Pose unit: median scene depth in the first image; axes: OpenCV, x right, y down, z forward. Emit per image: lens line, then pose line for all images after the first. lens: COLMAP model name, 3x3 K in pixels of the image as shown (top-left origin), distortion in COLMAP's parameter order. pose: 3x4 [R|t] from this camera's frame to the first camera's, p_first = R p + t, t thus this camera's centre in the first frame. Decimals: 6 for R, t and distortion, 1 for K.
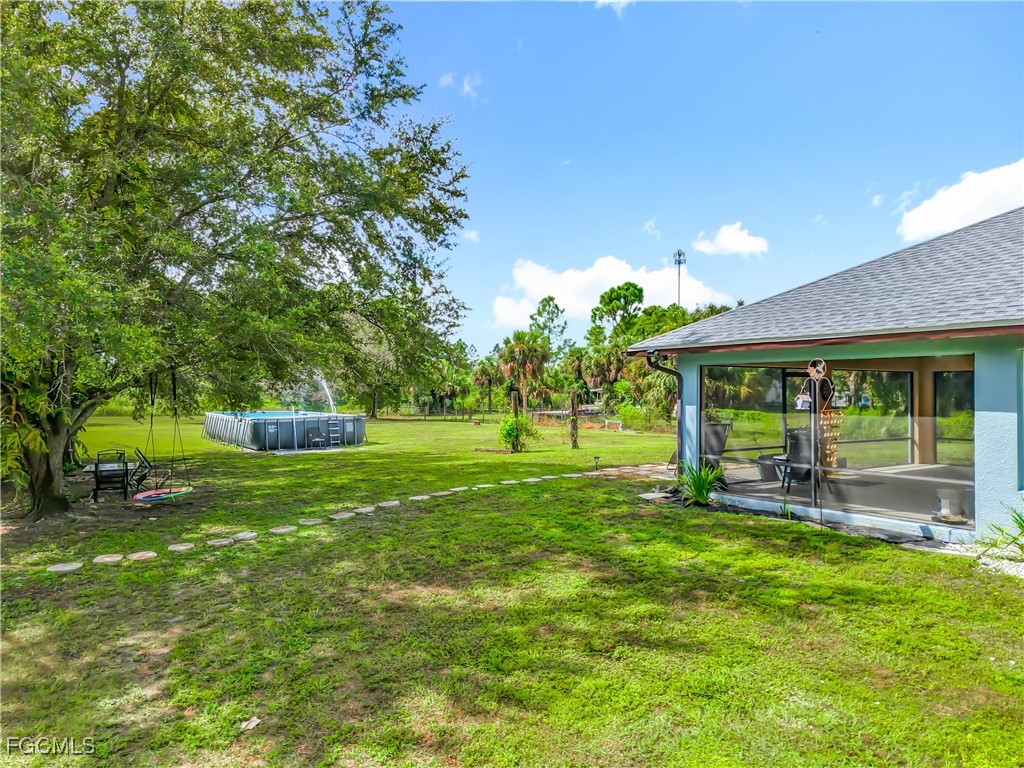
lens RADIAL K [[684.5, 0, 512.0], [0, 684.5, 384.0], [0, 0, 1]] dist [0.048185, -0.059379]
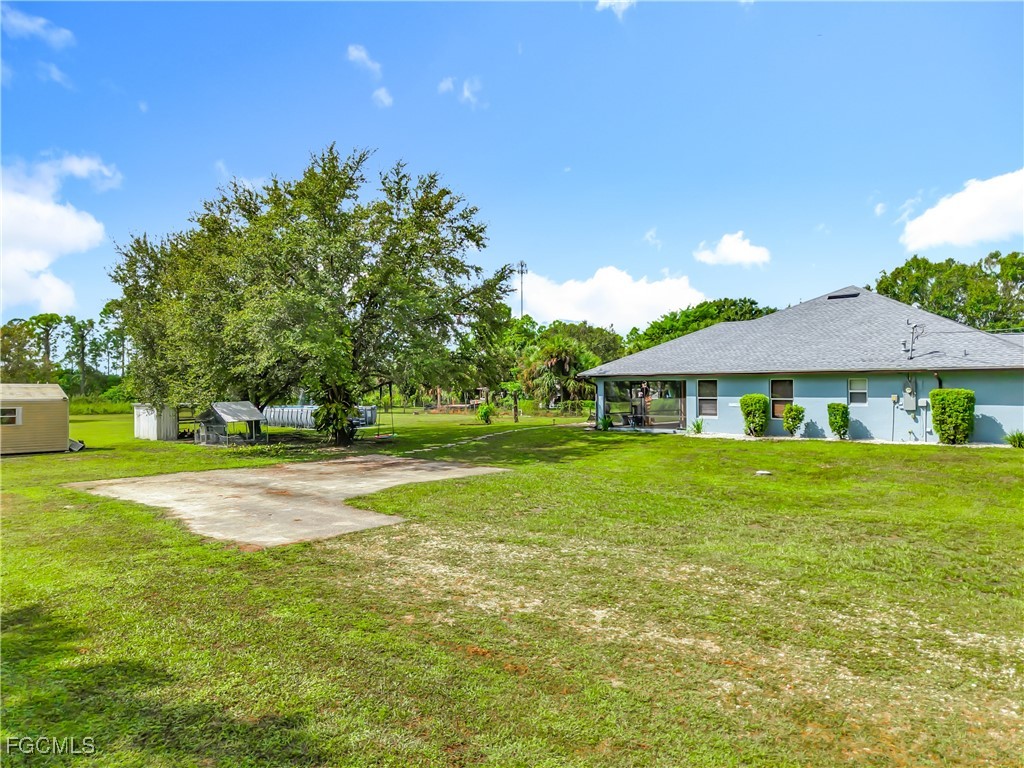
lens RADIAL K [[684.5, 0, 512.0], [0, 684.5, 384.0], [0, 0, 1]] dist [0.048185, -0.059379]
pose [[0.971260, -0.006687, 0.237928, -0.484391], [0.005800, 0.999973, 0.004426, -0.019365], [-0.237951, -0.002919, 0.971273, -1.032581]]
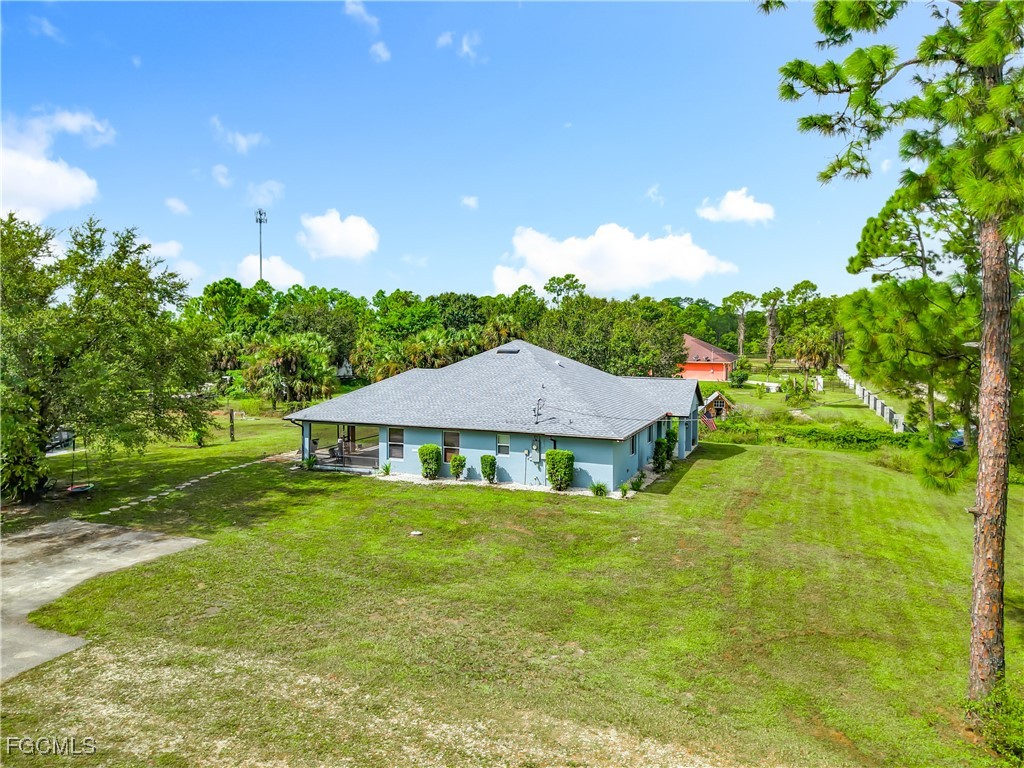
lens RADIAL K [[698.8, 0, 514.8], [0, 698.8, 358.8], [0, 0, 1]] dist [0.048879, -0.041756]
pose [[0.830293, -0.022866, 0.556858, -0.460136], [-0.006741, 0.998673, 0.051059, -0.317970], [-0.557287, -0.046148, 0.829037, -1.370702]]
